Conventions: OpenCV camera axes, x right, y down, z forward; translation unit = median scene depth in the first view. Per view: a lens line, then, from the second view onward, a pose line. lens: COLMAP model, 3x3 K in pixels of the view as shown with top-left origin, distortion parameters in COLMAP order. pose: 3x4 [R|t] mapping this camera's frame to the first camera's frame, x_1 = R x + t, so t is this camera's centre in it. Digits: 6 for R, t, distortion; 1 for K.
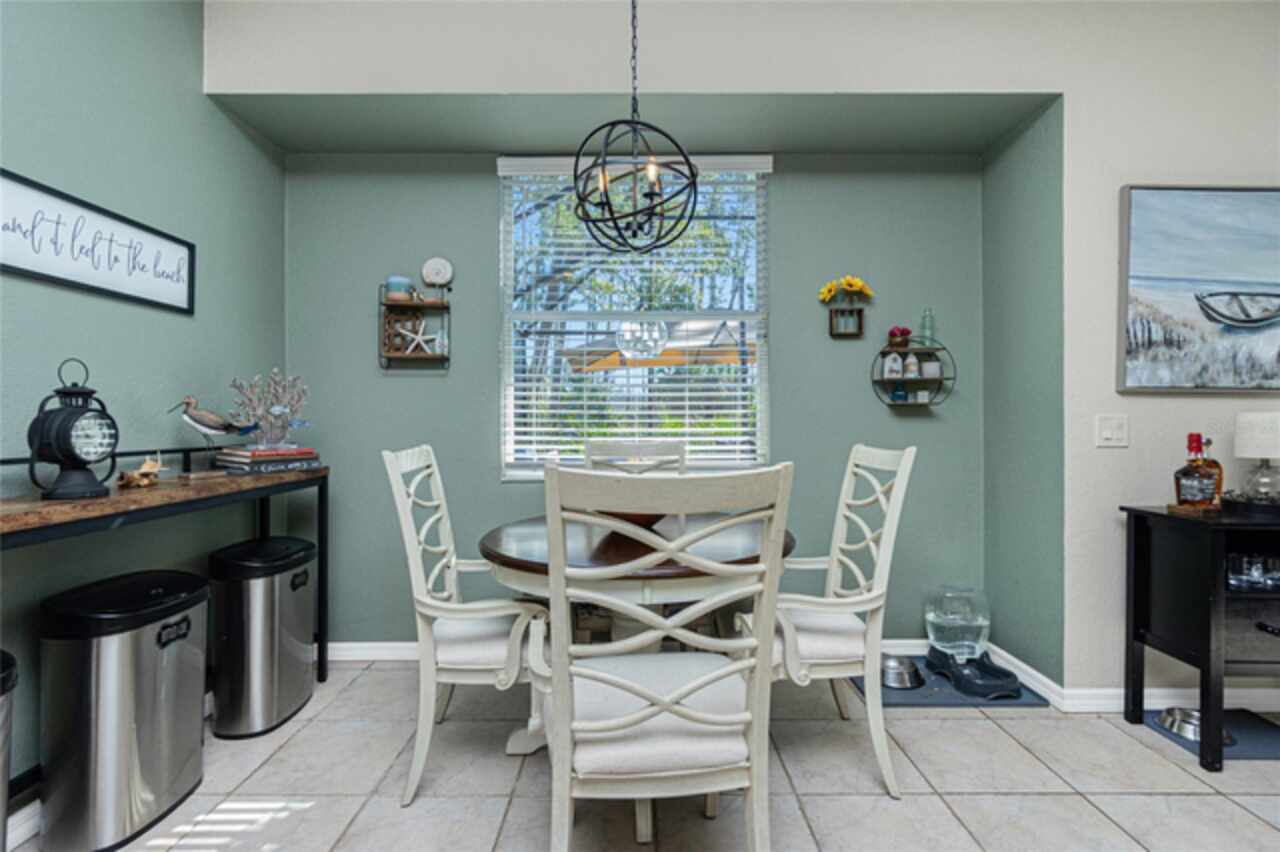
lens RADIAL K [[557.5, 0, 635.1], [0, 557.5, 417.6], [0, 0, 1]] dist [-0.002328, 0.000086]
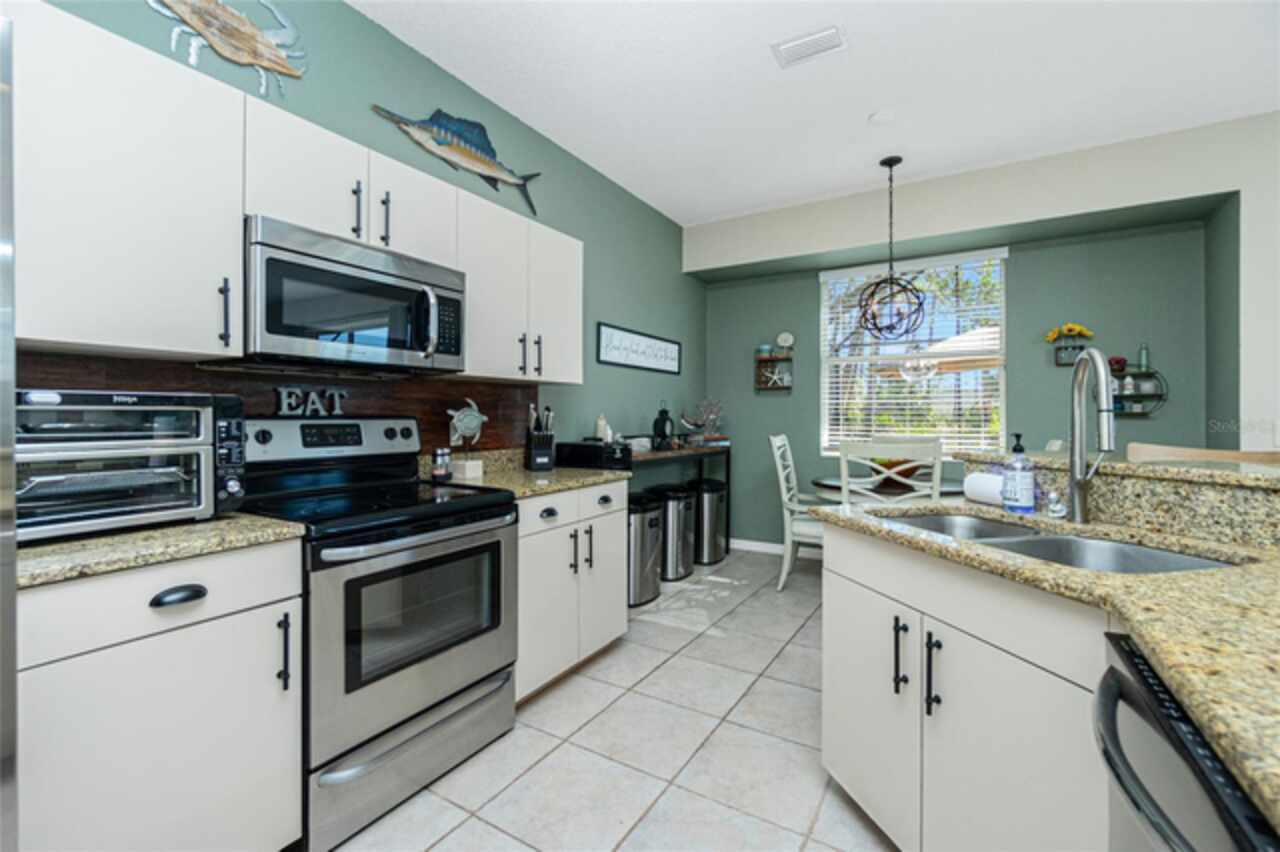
lens RADIAL K [[557.5, 0, 635.1], [0, 557.5, 417.6], [0, 0, 1]] dist [-0.002328, 0.000086]
pose [[0.854305, 0.003744, -0.519759, 0.209005], [-0.001671, 0.999989, 0.004457, -0.019951], [0.519770, -0.002939, 0.854301, -0.977931]]
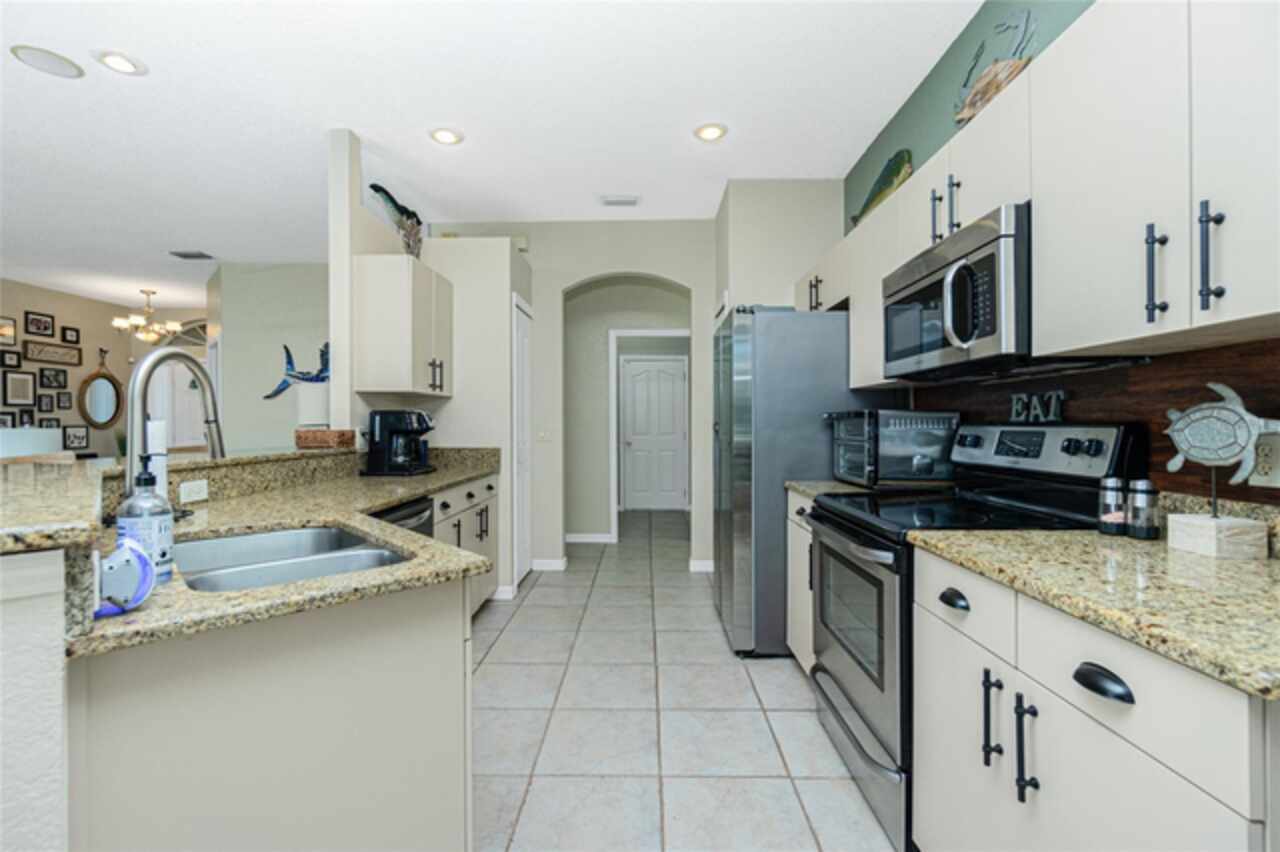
lens RADIAL K [[562.1, 0, 640.0], [0, 562.1, 426.0], [0, 0, 1]] dist [0.001202, 0.000605]
pose [[-0.999862, 0.006360, 0.015323, -0.176064], [0.006359, 0.999980, -0.000106, -0.015809], [-0.015323, -0.000009, -0.999883, 0.482814]]
